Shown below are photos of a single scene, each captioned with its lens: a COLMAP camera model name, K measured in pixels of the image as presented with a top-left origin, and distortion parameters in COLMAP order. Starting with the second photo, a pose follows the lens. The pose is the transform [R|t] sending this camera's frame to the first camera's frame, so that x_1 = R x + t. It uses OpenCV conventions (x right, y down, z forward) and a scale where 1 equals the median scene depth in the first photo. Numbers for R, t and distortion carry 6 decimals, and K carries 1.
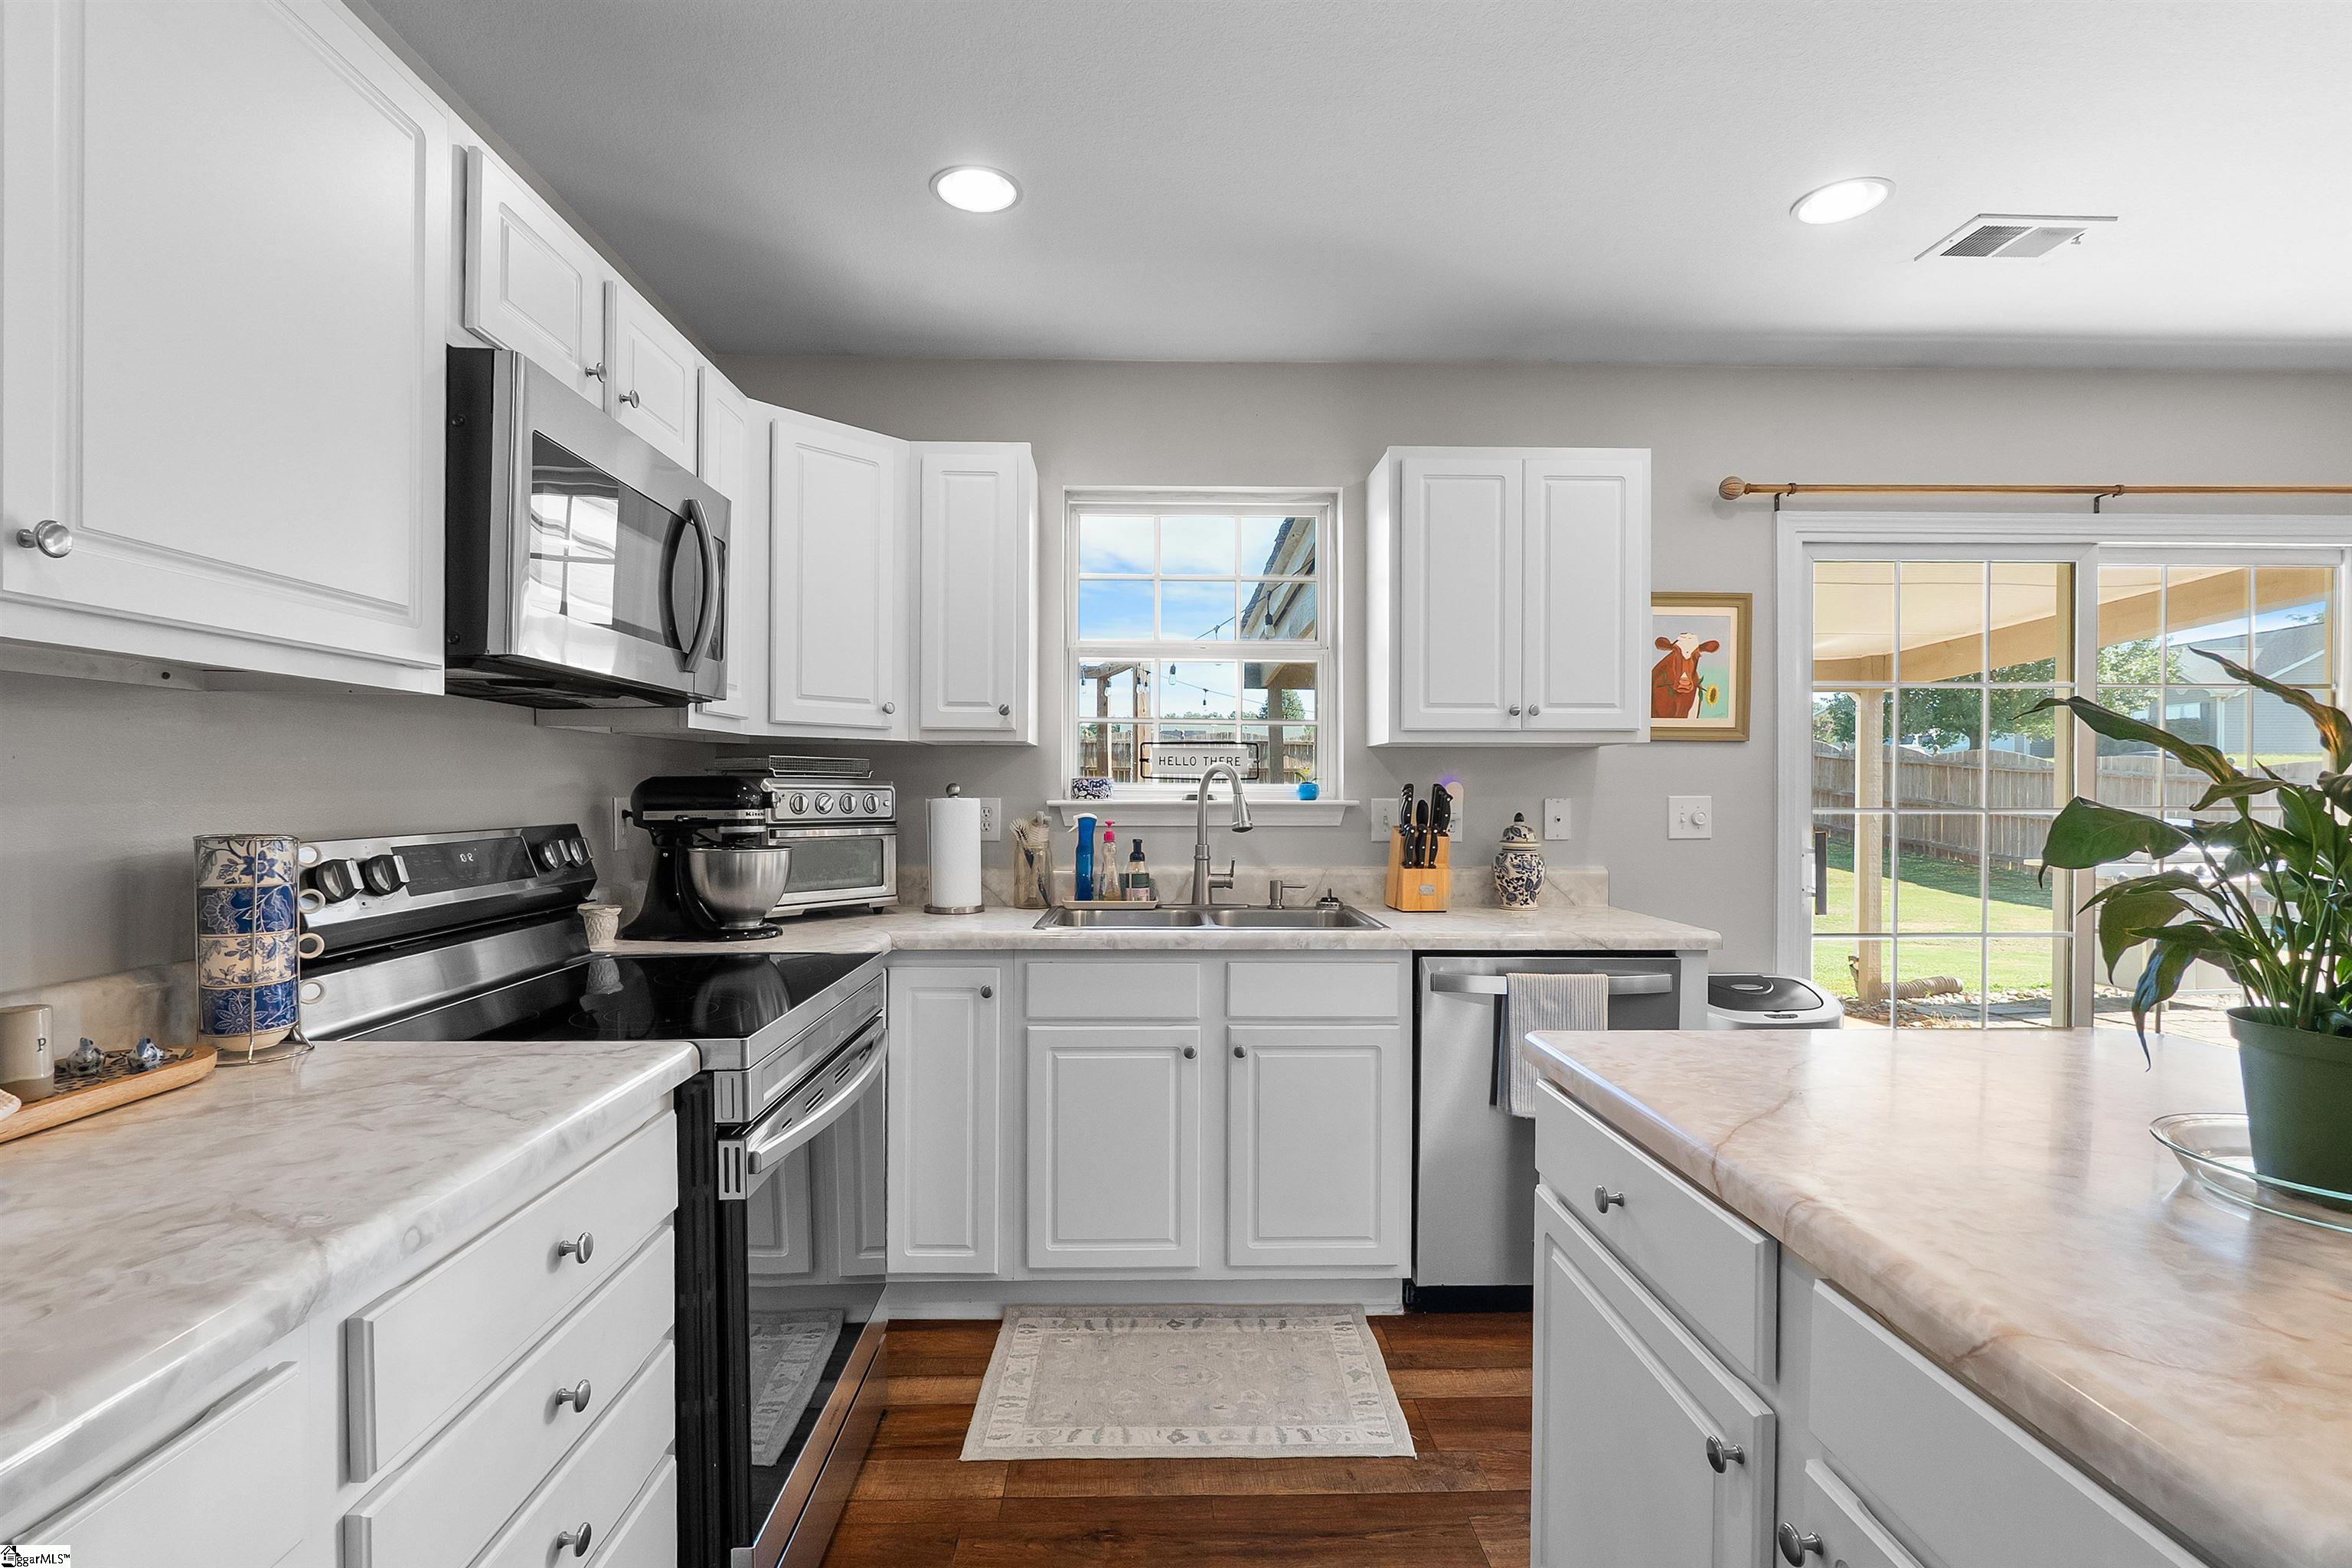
lens RADIAL K [[1103.7, 0, 1176.0], [0, 1103.7, 784.0], [0, 0, 1]] dist [-0.012981, -0.000149]
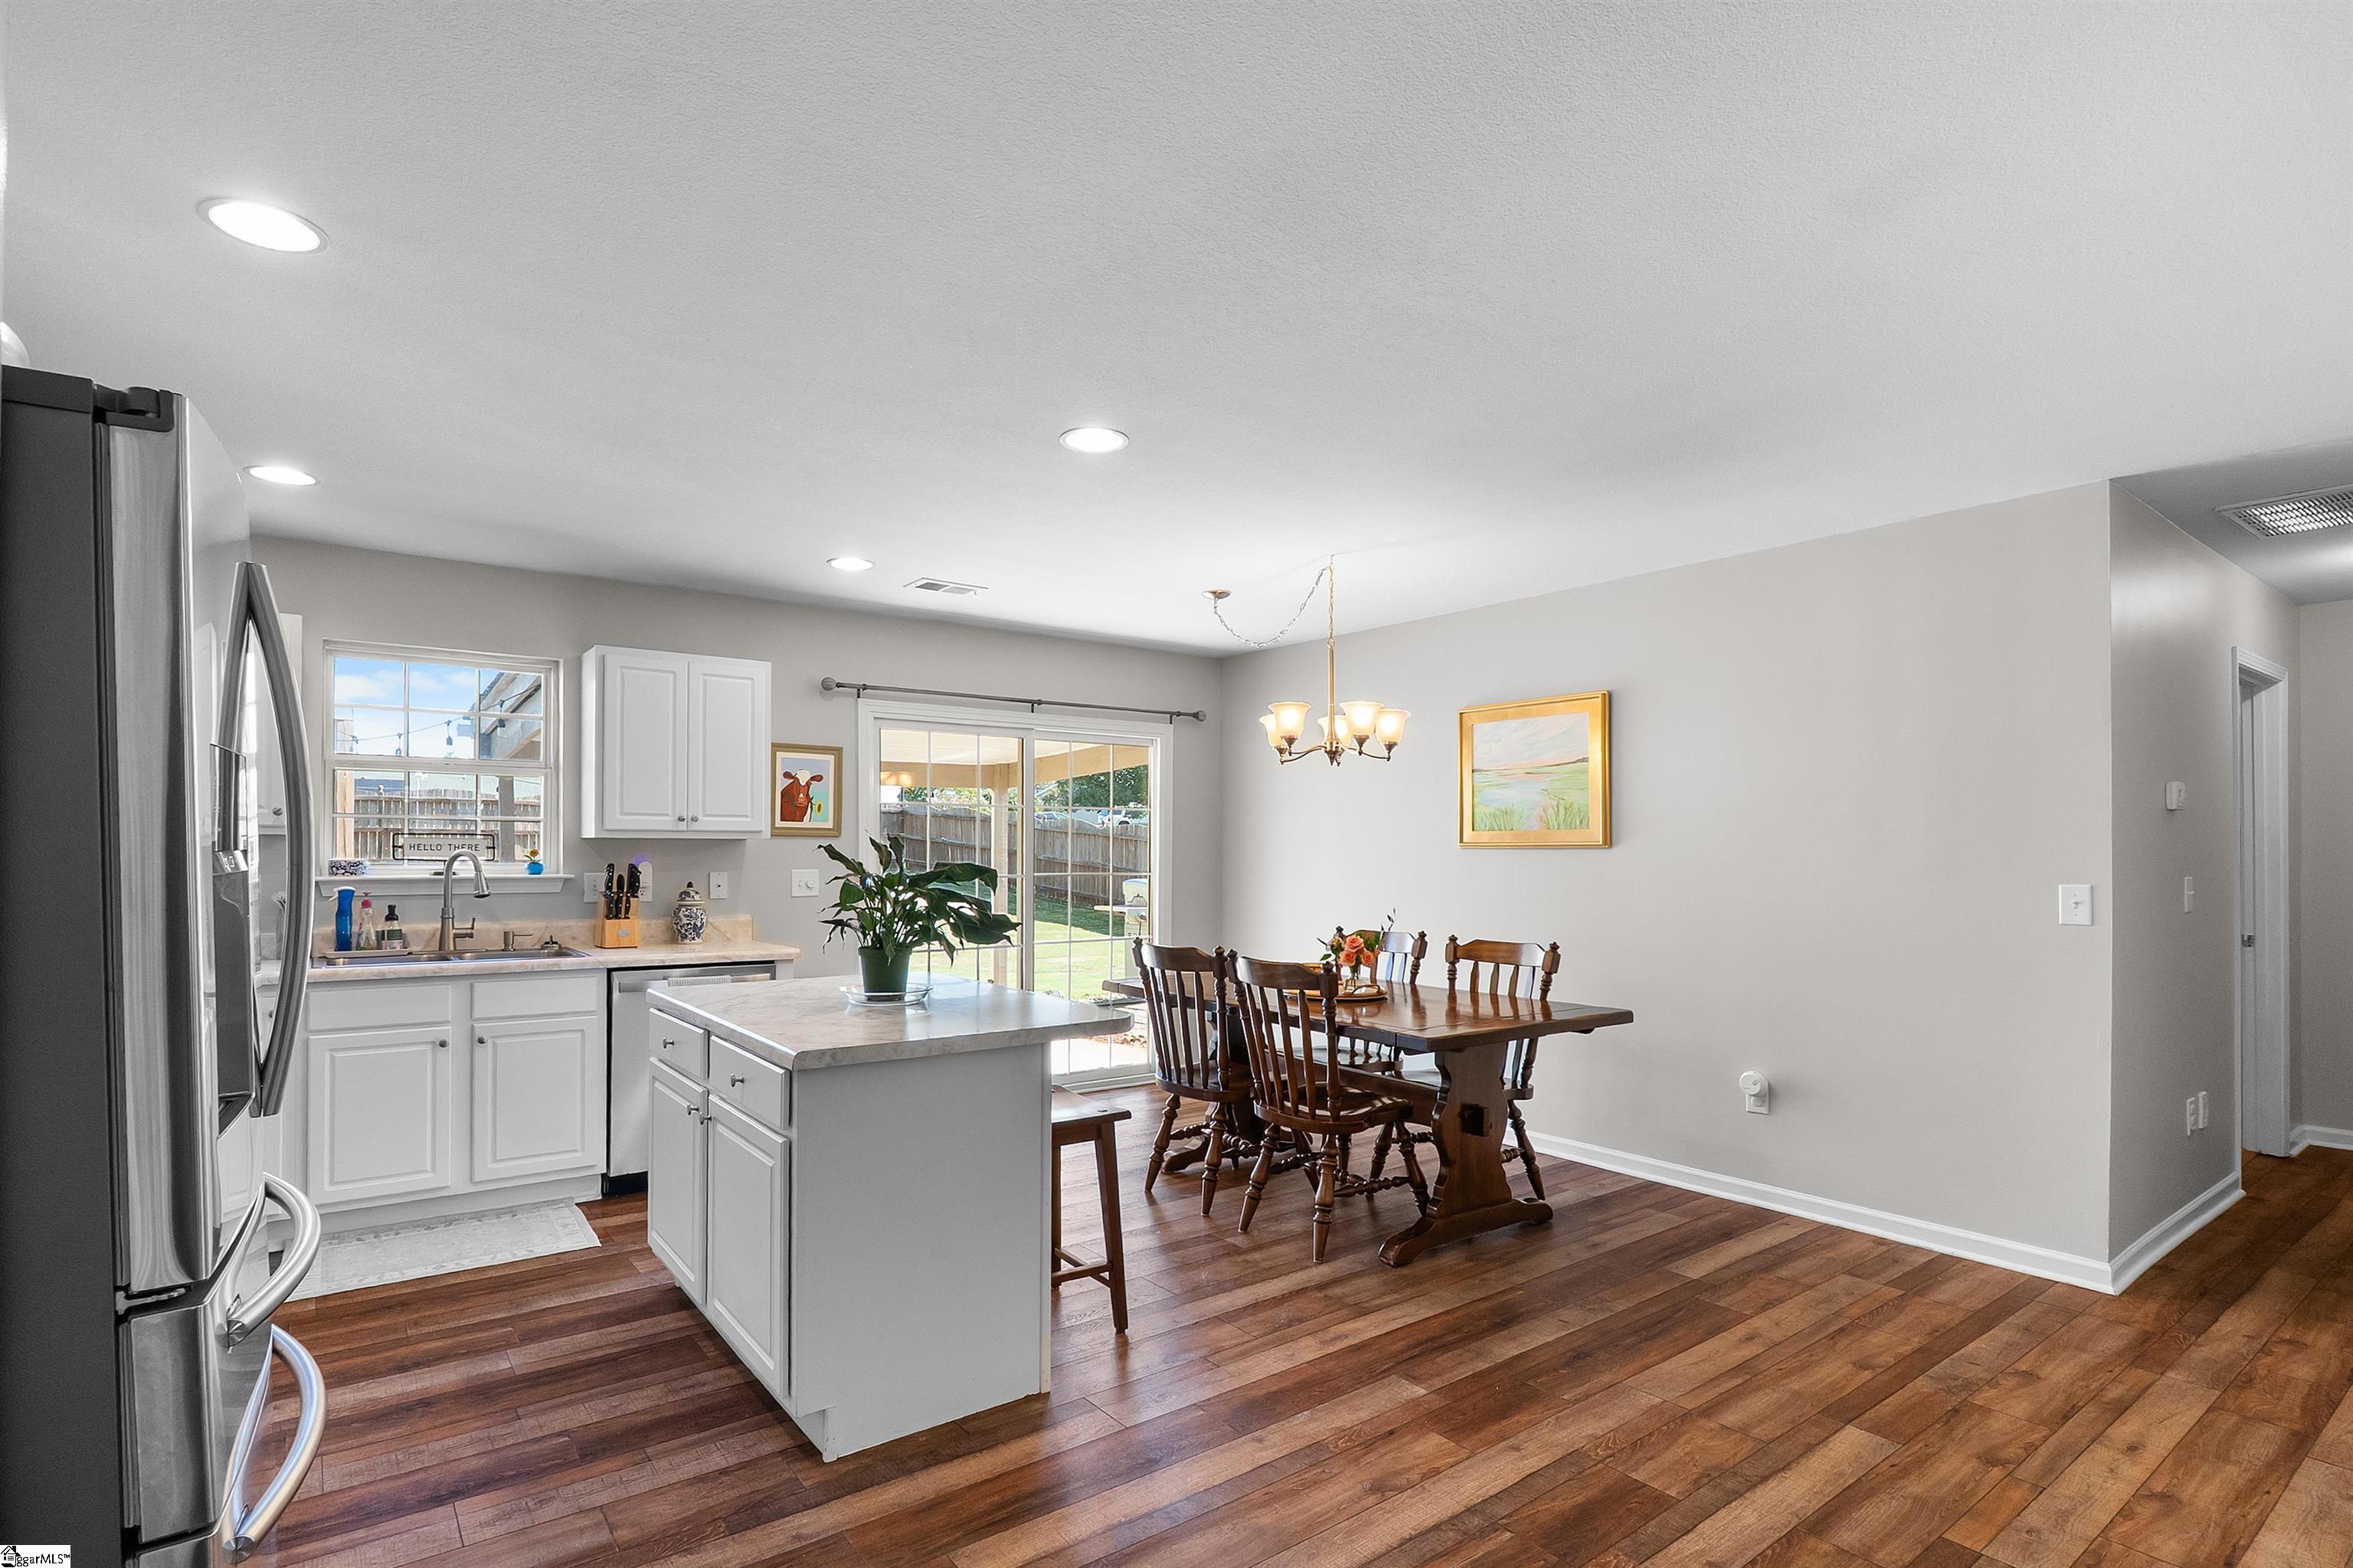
lens RADIAL K [[1136.2, 0, 1184.7], [0, 1136.2, 852.9], [0, 0, 1]] dist [-0.002701, -0.000363]
pose [[0.808086, 0.002091, 0.589061, -0.069611], [-0.006080, 0.999970, 0.004792, -0.027228], [-0.589034, -0.007454, 0.808074, -0.718066]]
